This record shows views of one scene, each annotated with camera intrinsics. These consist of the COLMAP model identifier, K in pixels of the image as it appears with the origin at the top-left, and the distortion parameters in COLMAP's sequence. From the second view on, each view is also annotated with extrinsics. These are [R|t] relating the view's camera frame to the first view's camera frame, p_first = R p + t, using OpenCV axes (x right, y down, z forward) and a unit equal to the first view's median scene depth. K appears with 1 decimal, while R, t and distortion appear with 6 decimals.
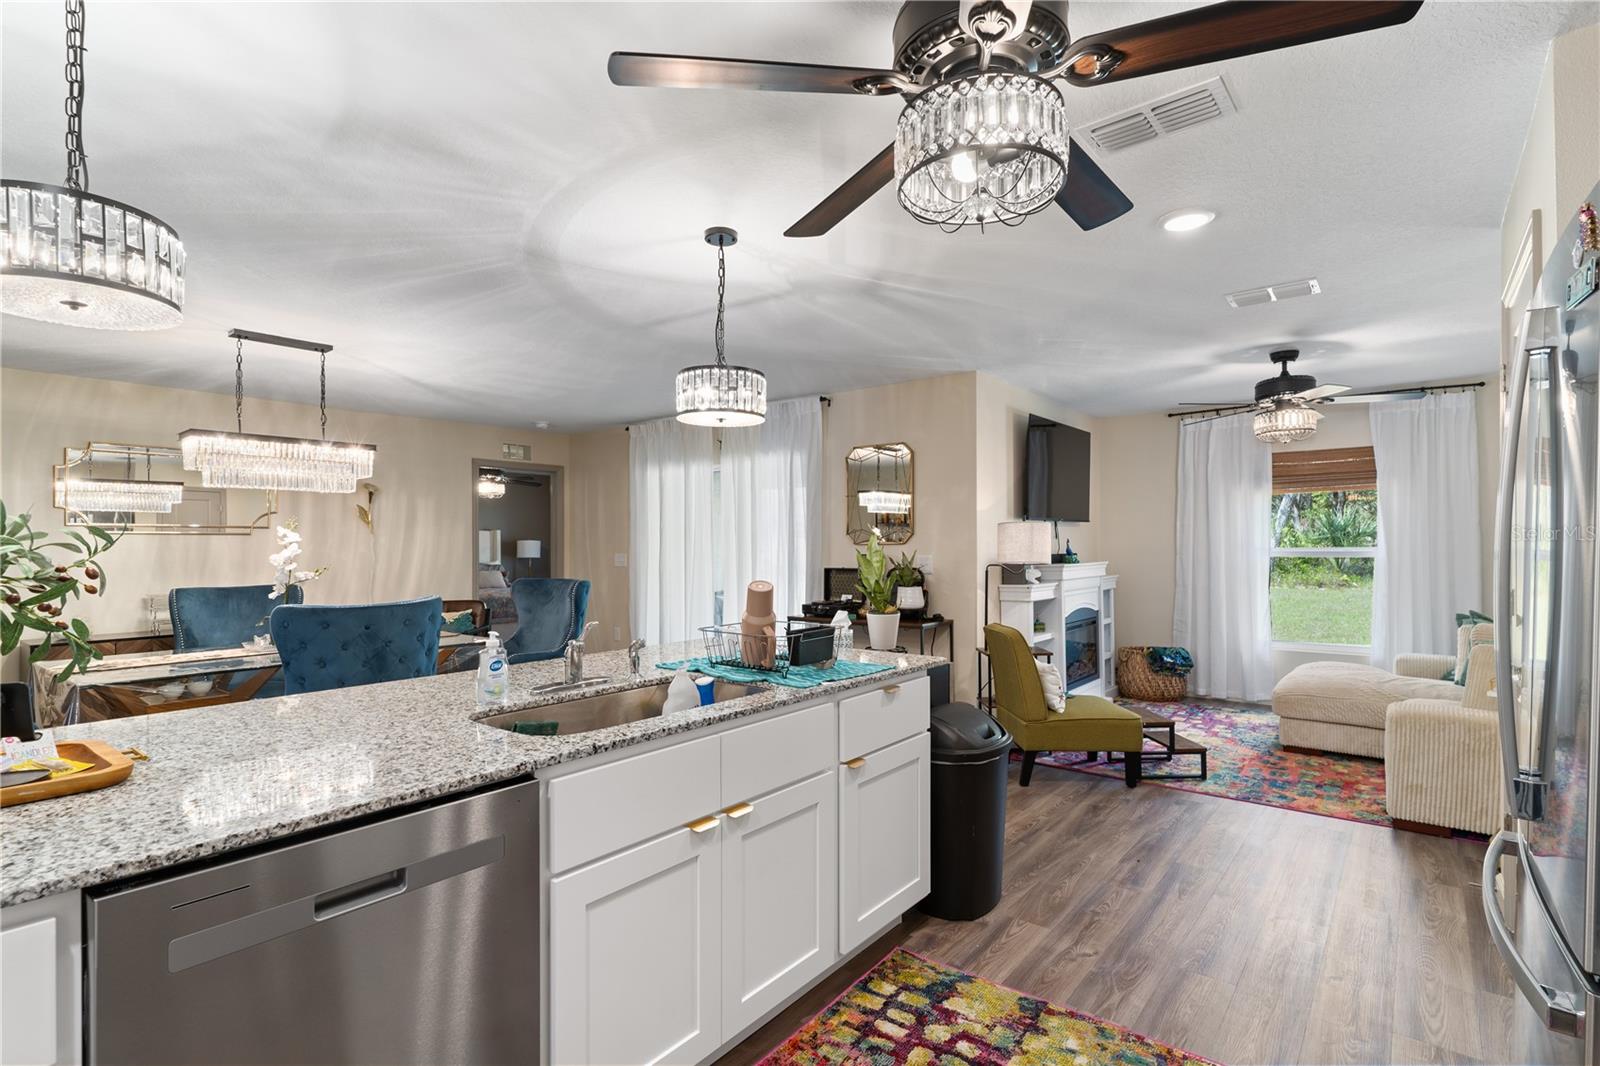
lens RADIAL K [[755.6, 0, 798.7], [0, 755.6, 547.6], [0, 0, 1]] dist [0.000478, 0.000077]
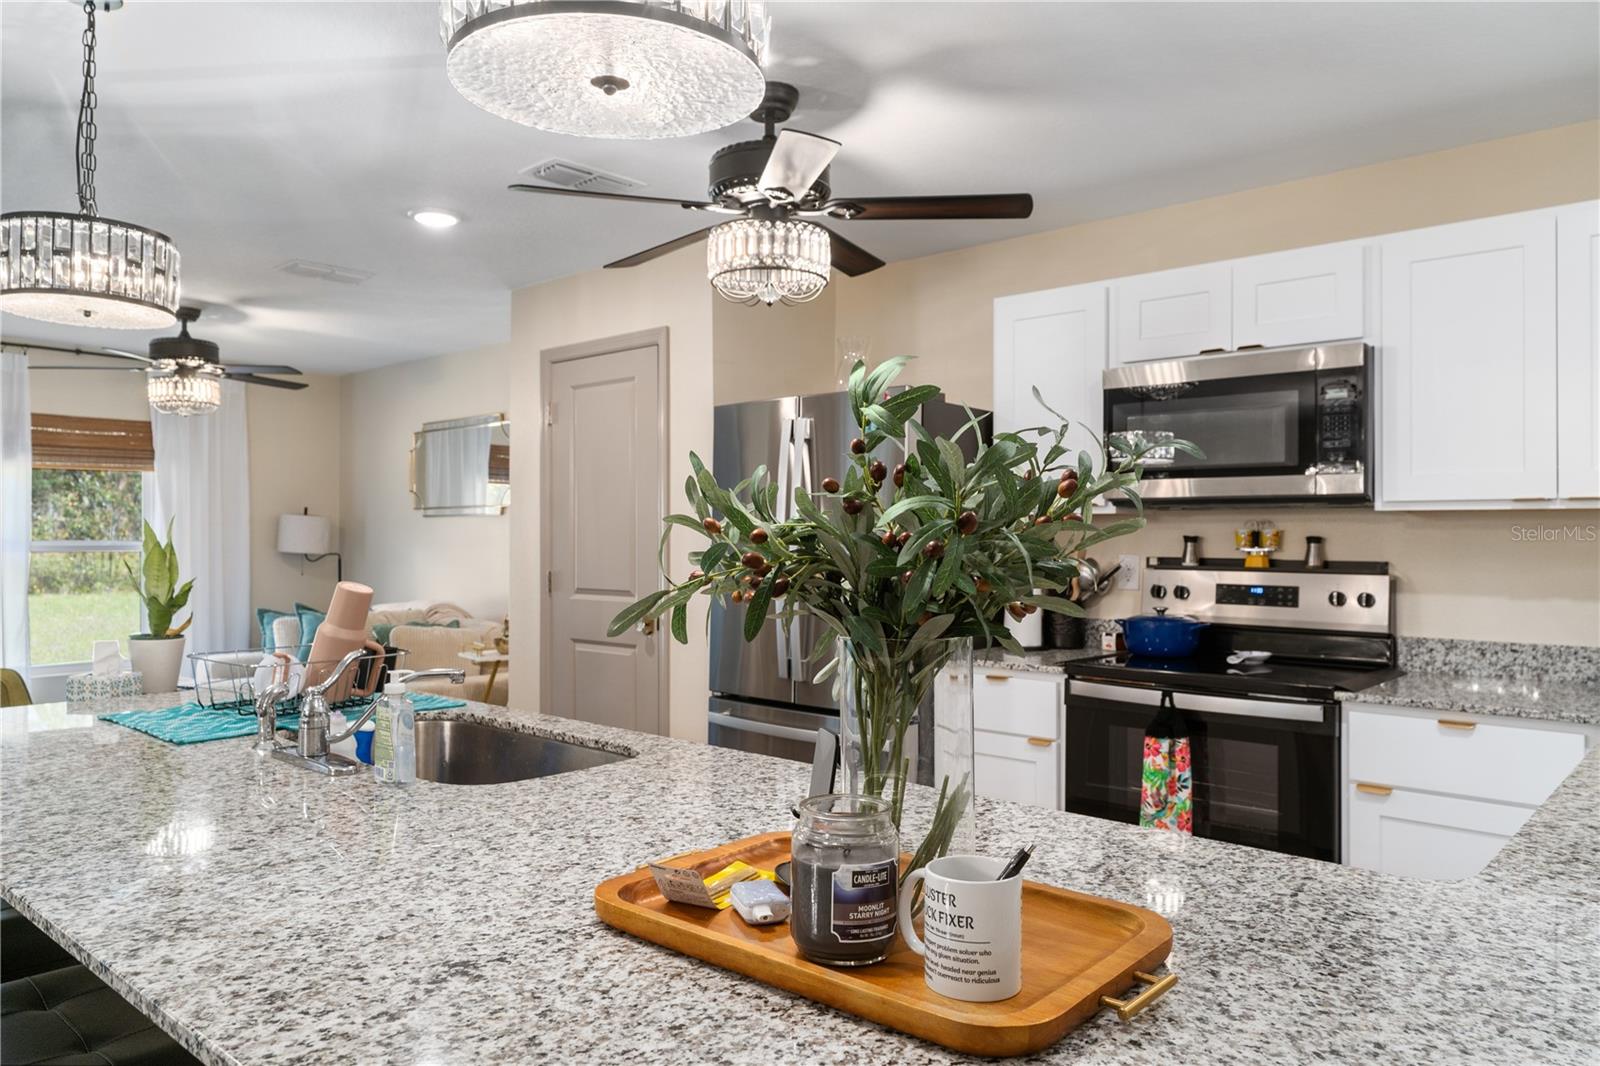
lens RADIAL K [[1093.7, 0, 802.2], [0, 1093.7, 520.0], [0, 0, 1]] dist [0.000383, -0.001319]
pose [[0.039442, 0.019344, 0.999035, -0.443558], [0.002272, 0.999808, -0.019449, 0.003362], [-0.999219, 0.003037, 0.039391, 0.207806]]
